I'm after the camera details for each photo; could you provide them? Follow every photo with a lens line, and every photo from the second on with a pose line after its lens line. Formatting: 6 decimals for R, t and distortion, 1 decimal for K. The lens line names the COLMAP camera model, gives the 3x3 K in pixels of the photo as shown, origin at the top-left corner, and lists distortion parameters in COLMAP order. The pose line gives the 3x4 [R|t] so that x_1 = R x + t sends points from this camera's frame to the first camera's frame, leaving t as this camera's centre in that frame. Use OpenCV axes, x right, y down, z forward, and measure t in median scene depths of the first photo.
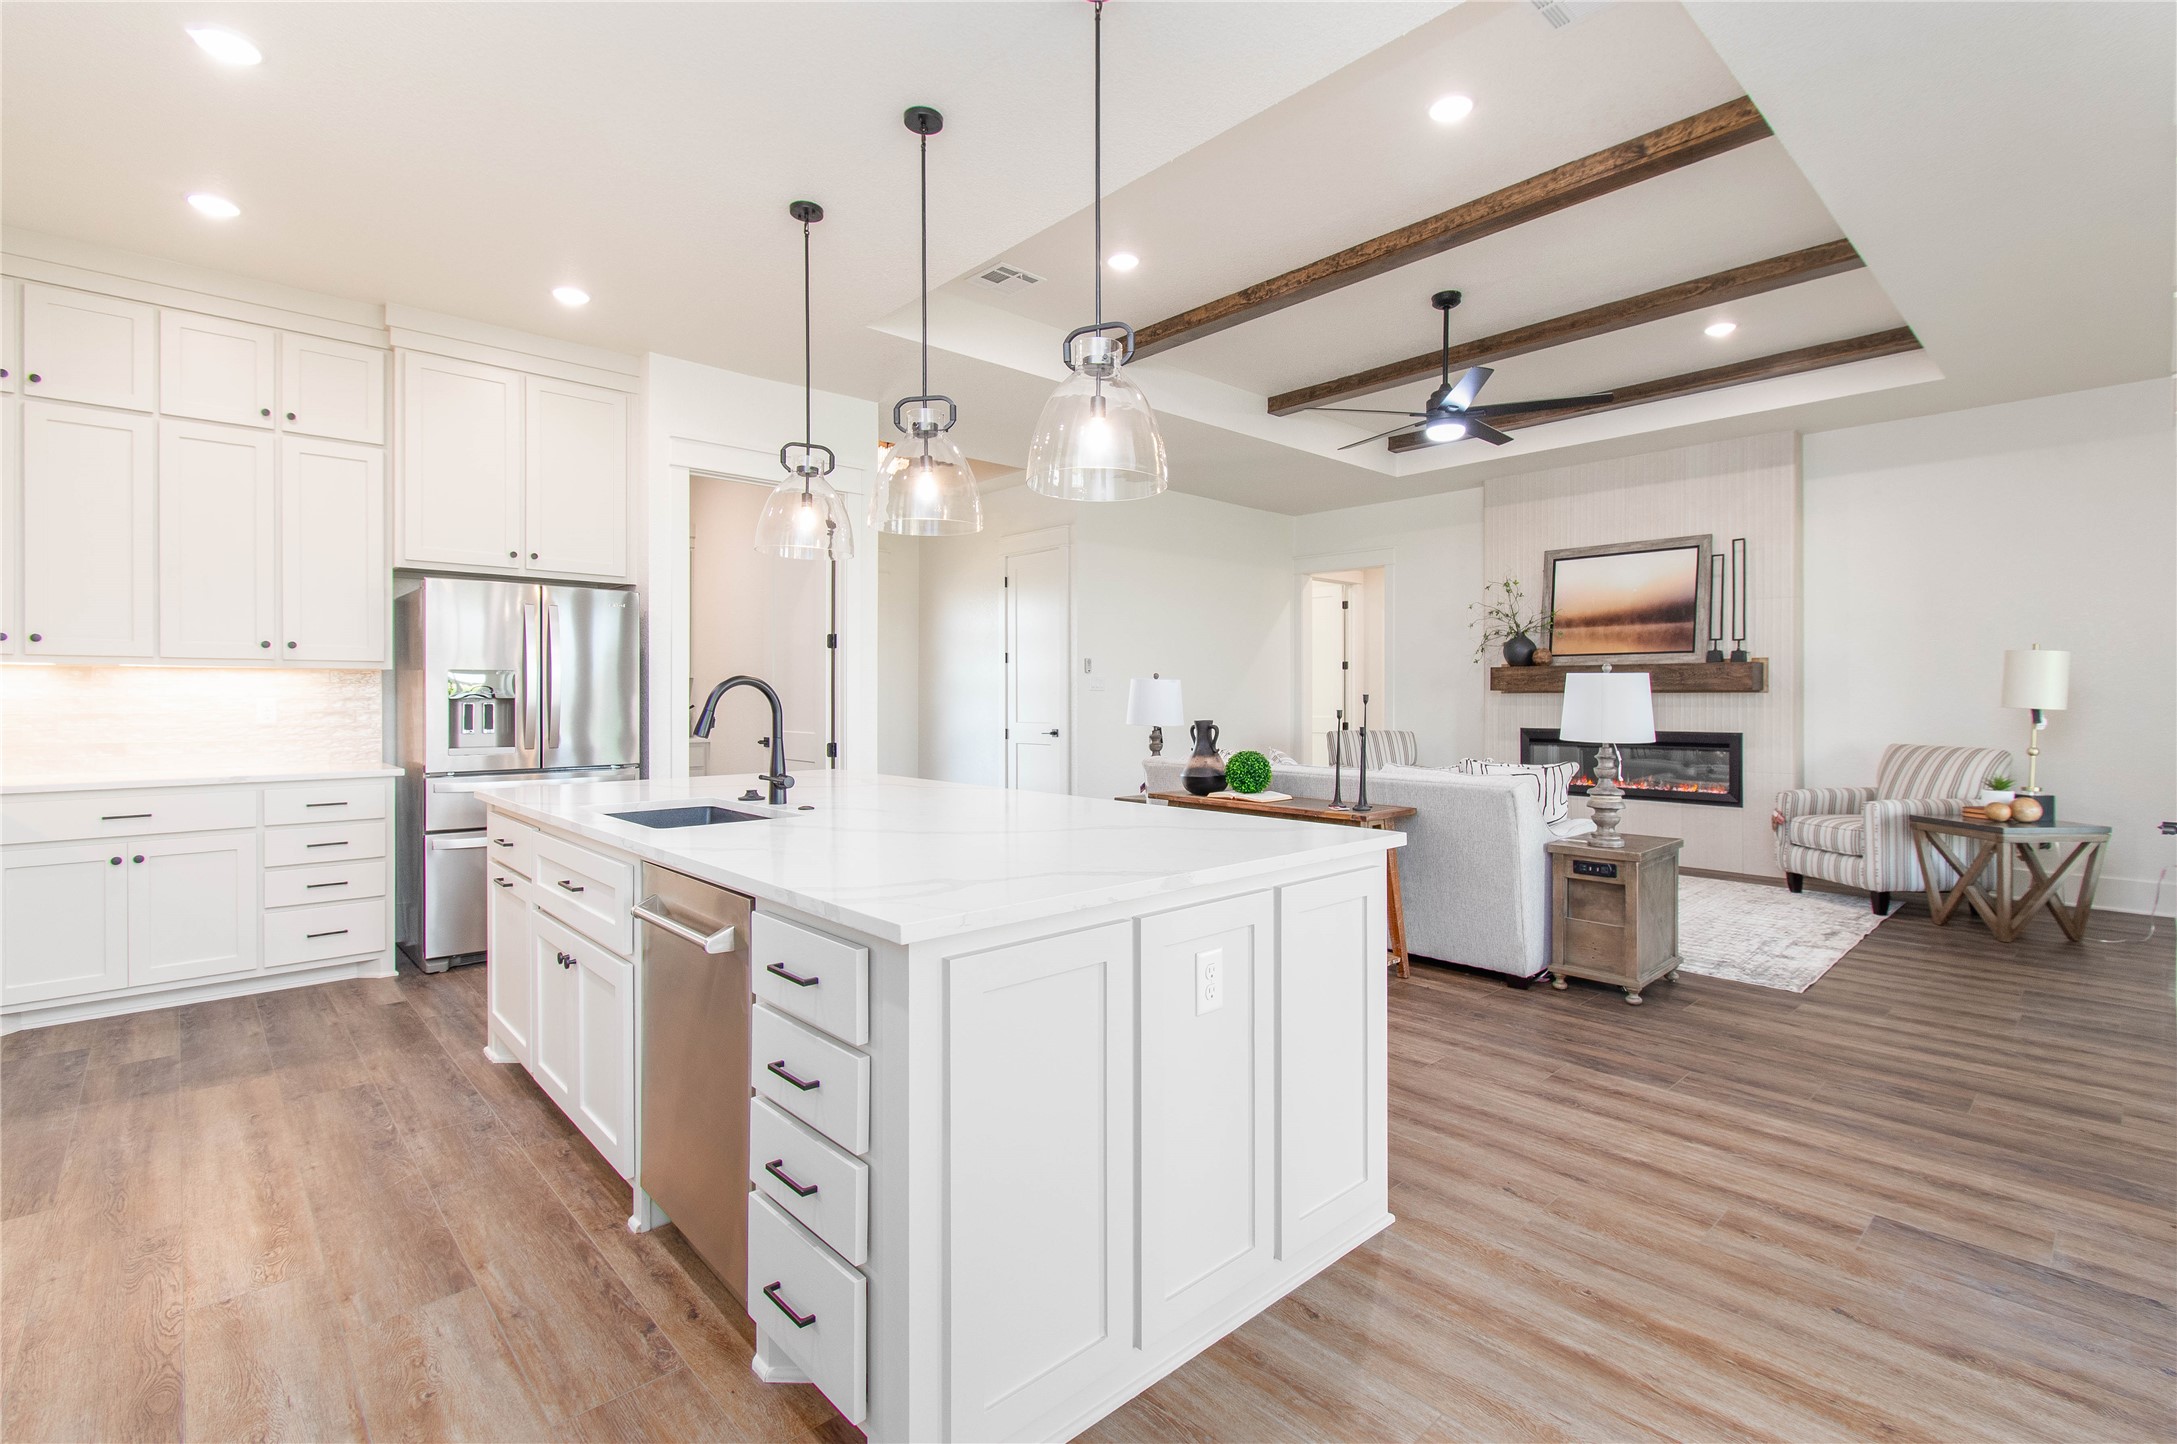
lens RADIAL K [[974.8, 0, 1097.8], [0, 974.8, 688.8], [0, 0, 1]] dist [-0.001487, -0.000431]
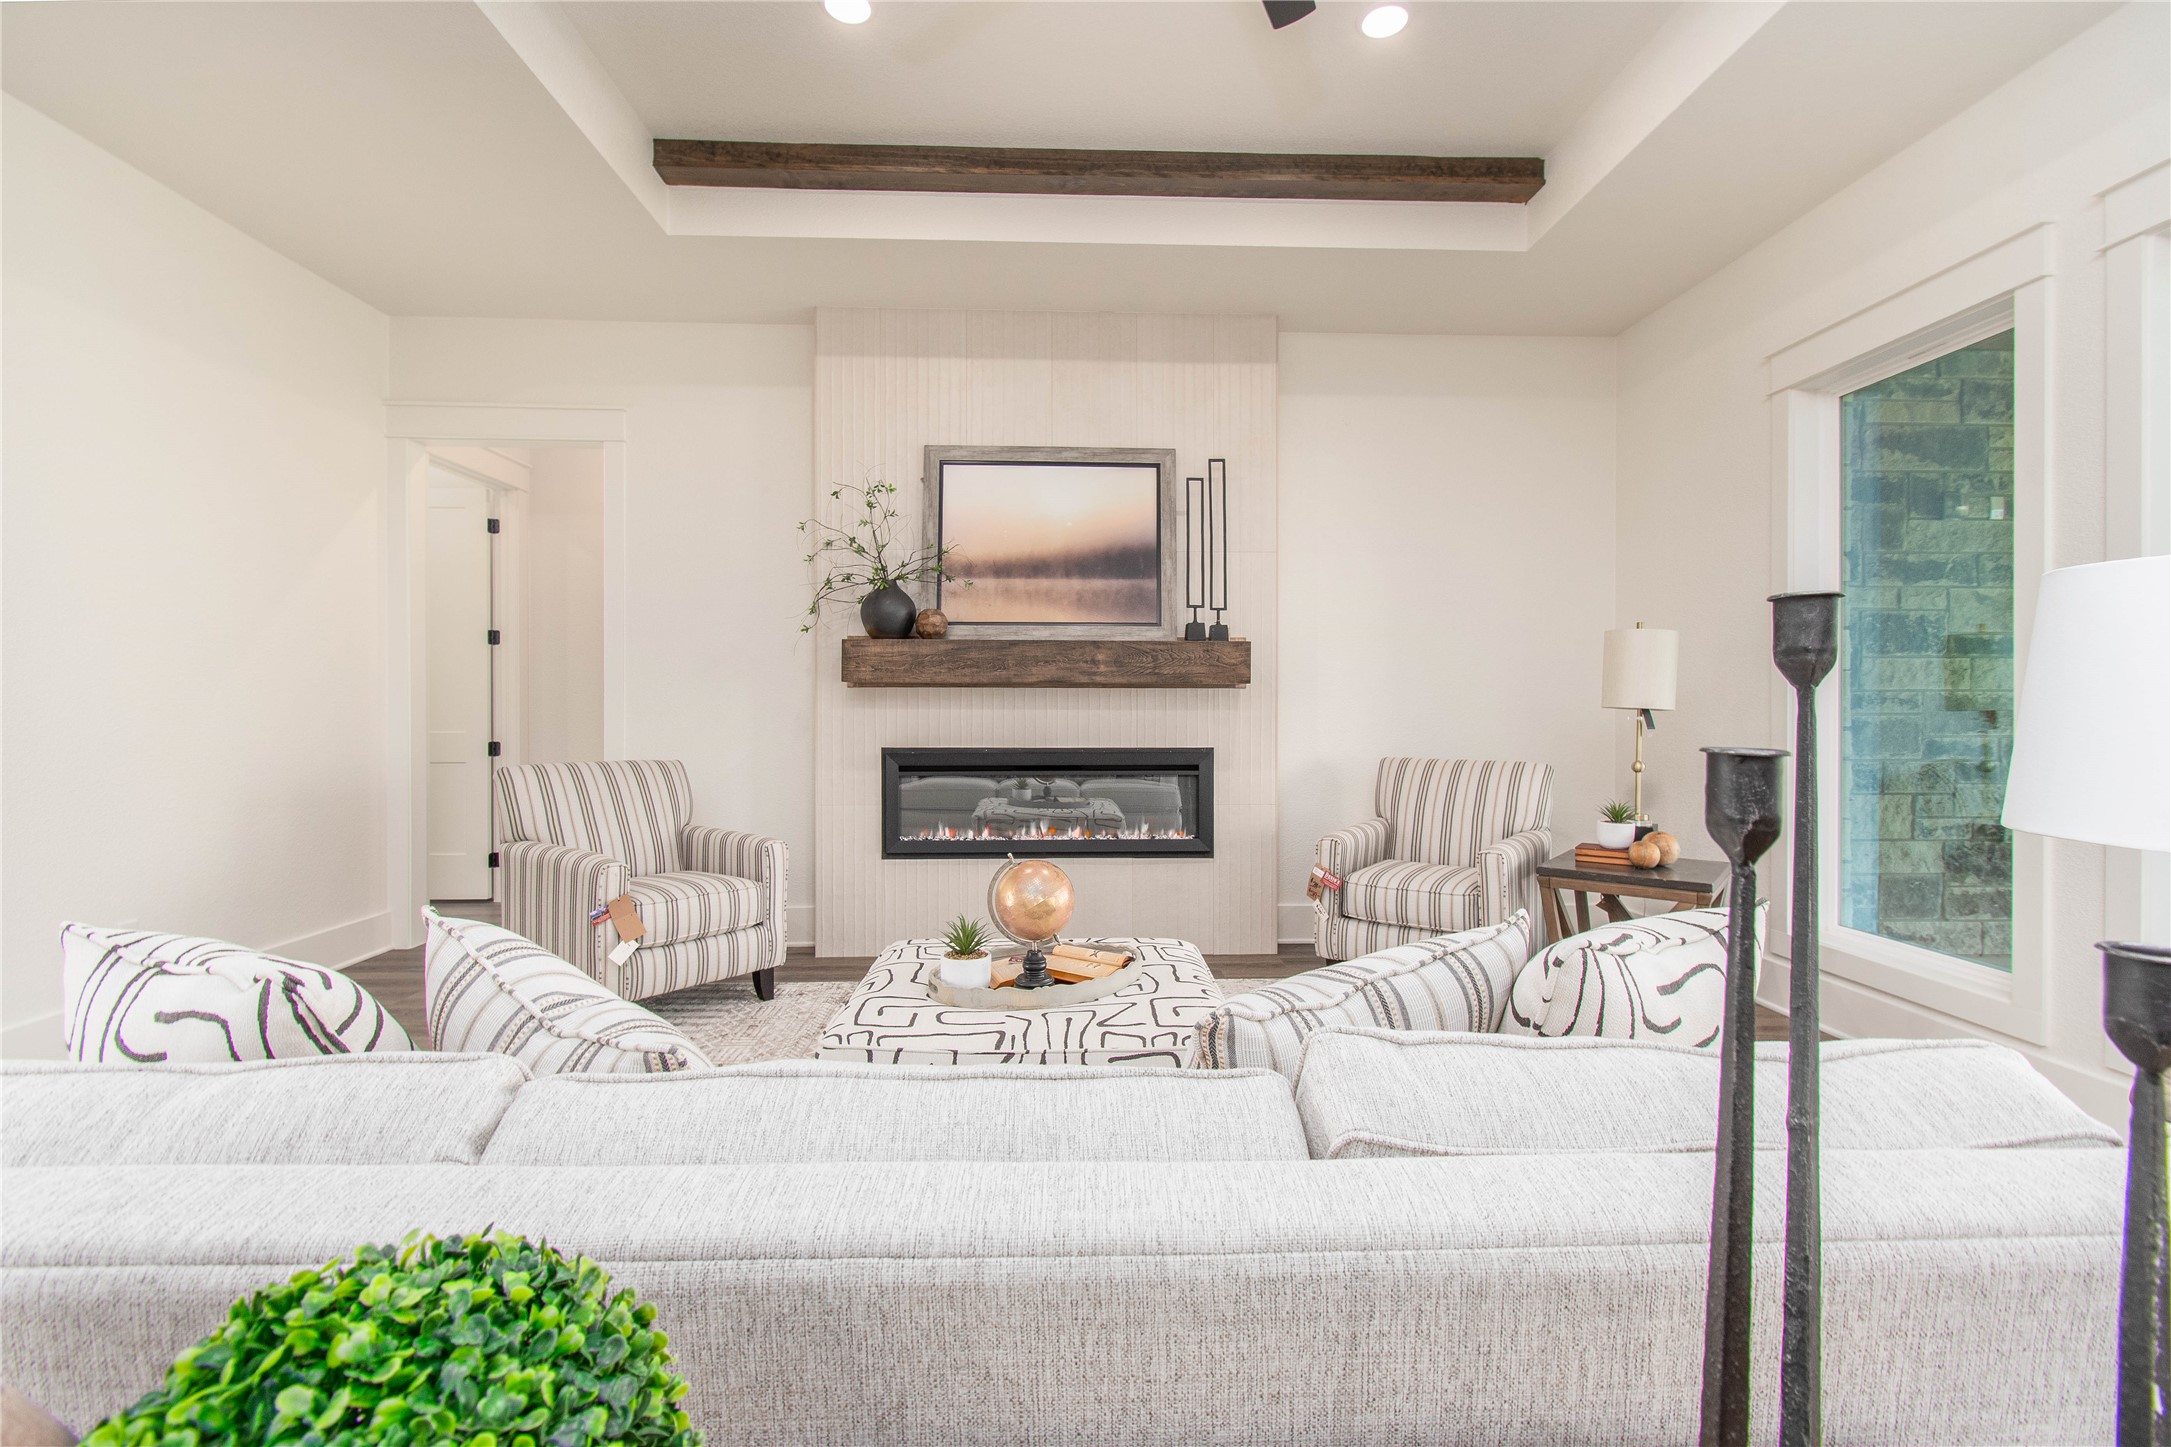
lens RADIAL K [[966.6, 0, 1093.2], [0, 966.6, 701.8], [0, 0, 1]] dist [0.003355, 0.000448]
pose [[0.646598, 0.004343, 0.762819, 0.092644], [-0.008422, 0.999963, 0.001446, 0.012907], [-0.762785, -0.007359, 0.646611, 0.620811]]
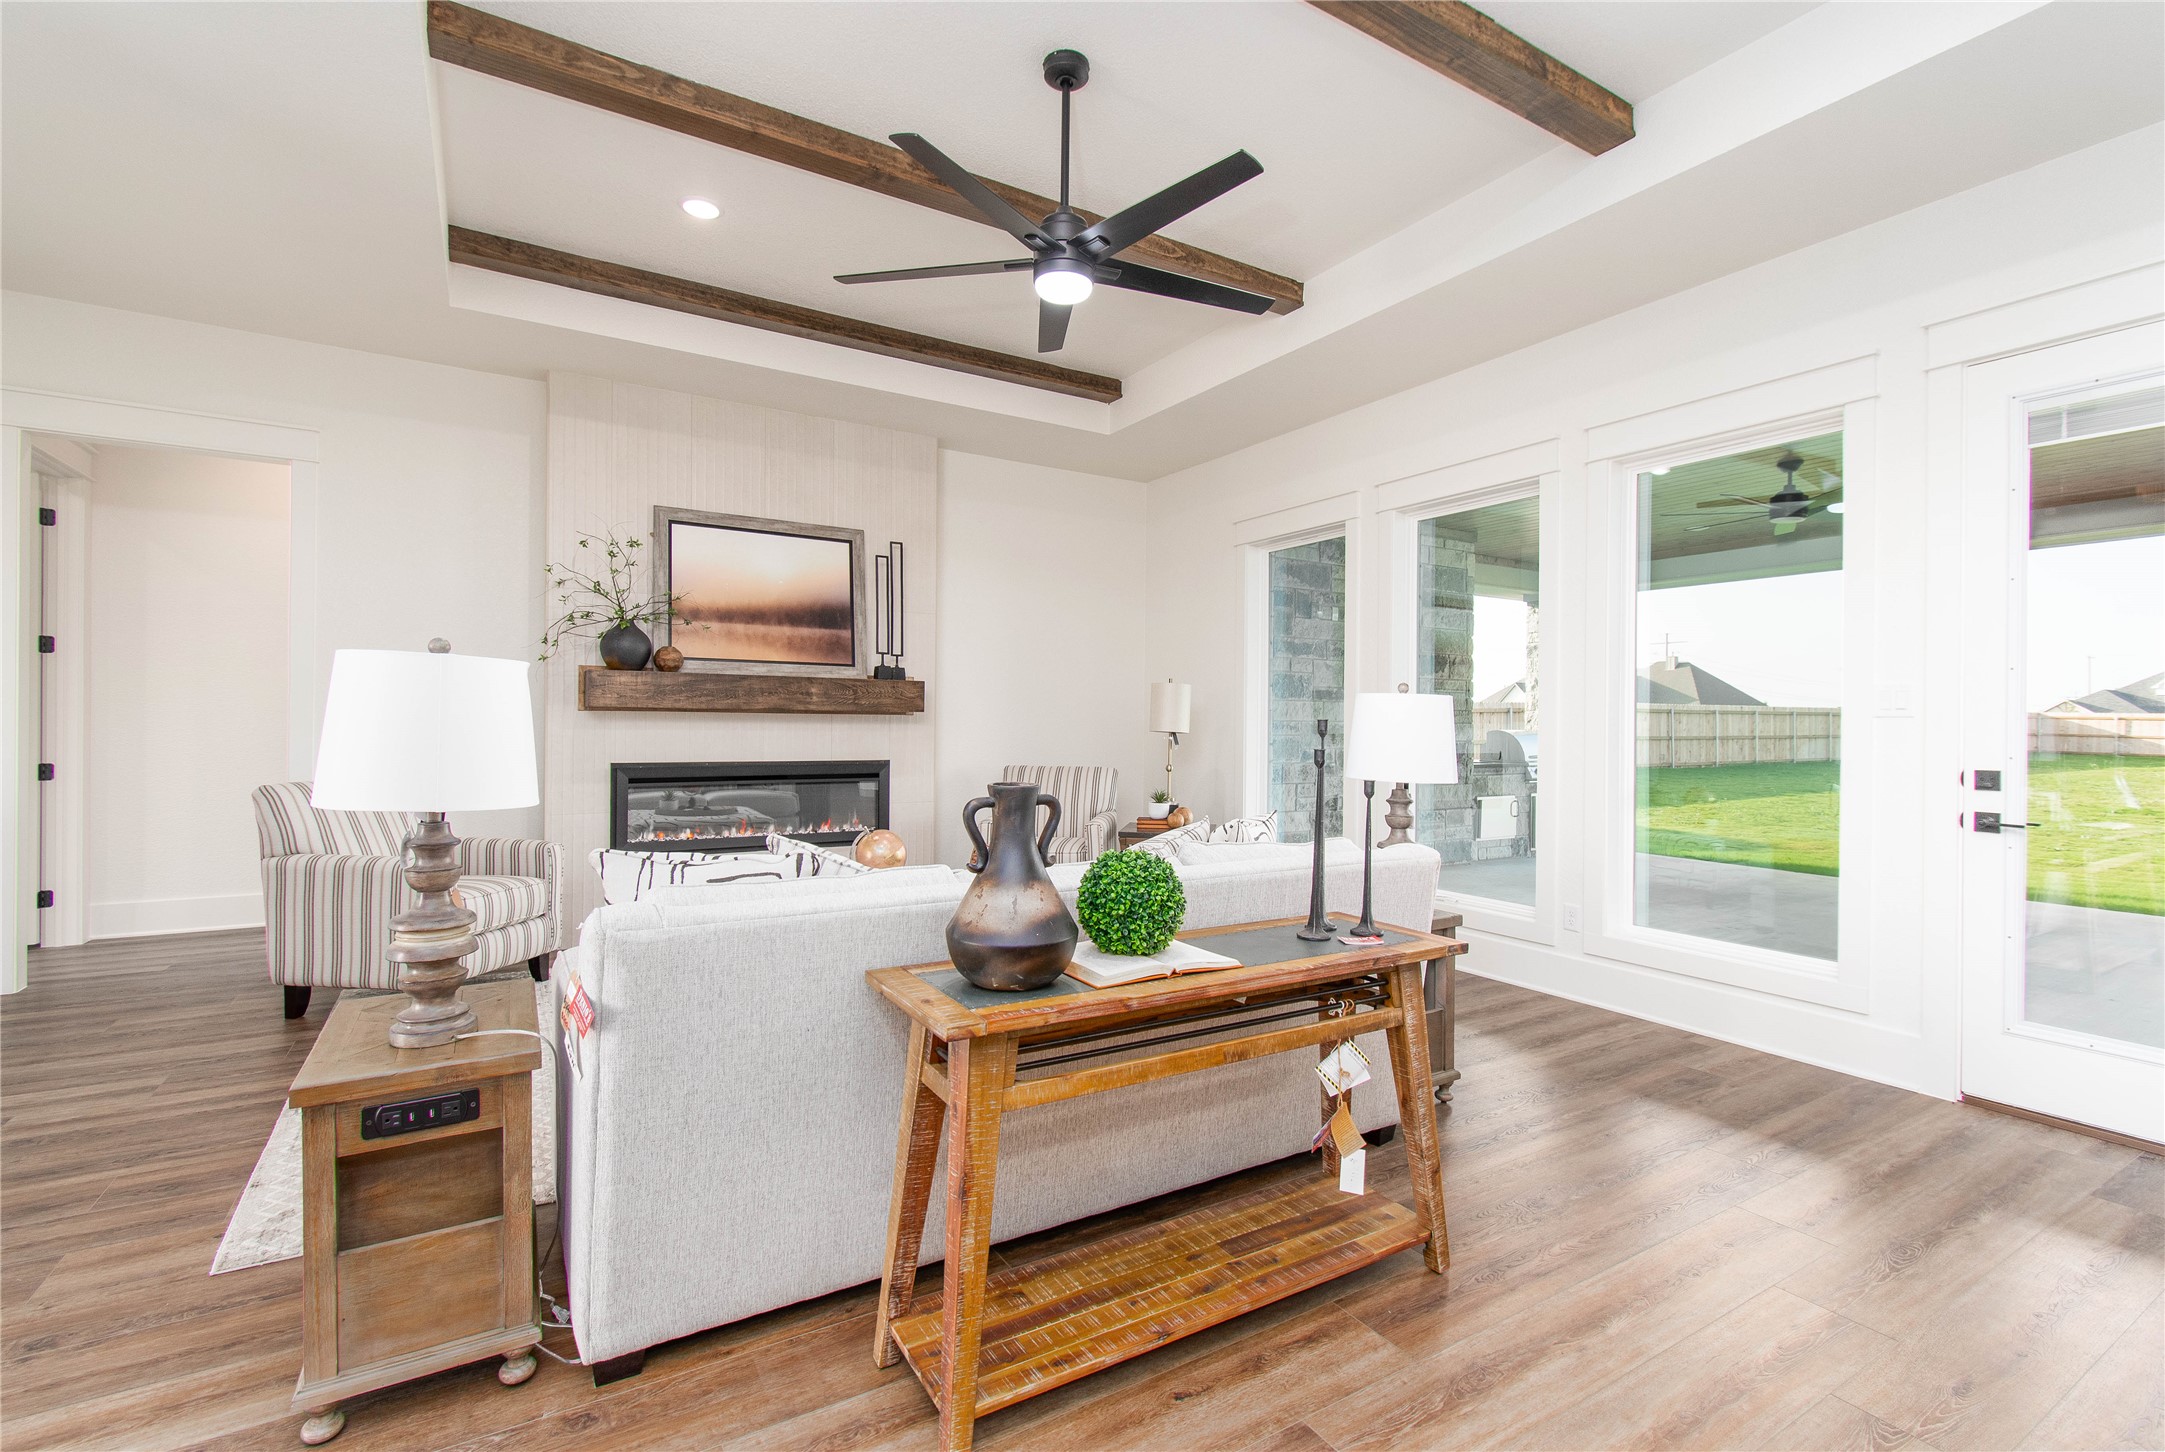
lens RADIAL K [[965.2, 0, 1090.8], [0, 965.2, 715.9], [0, 0, 1]] dist [0.001921, -0.001412]
pose [[0.192508, 0.009517, 0.981249, -0.170882], [-0.018963, 0.999802, -0.005977, 0.006537], [-0.981112, -0.017457, 0.192651, 0.640552]]
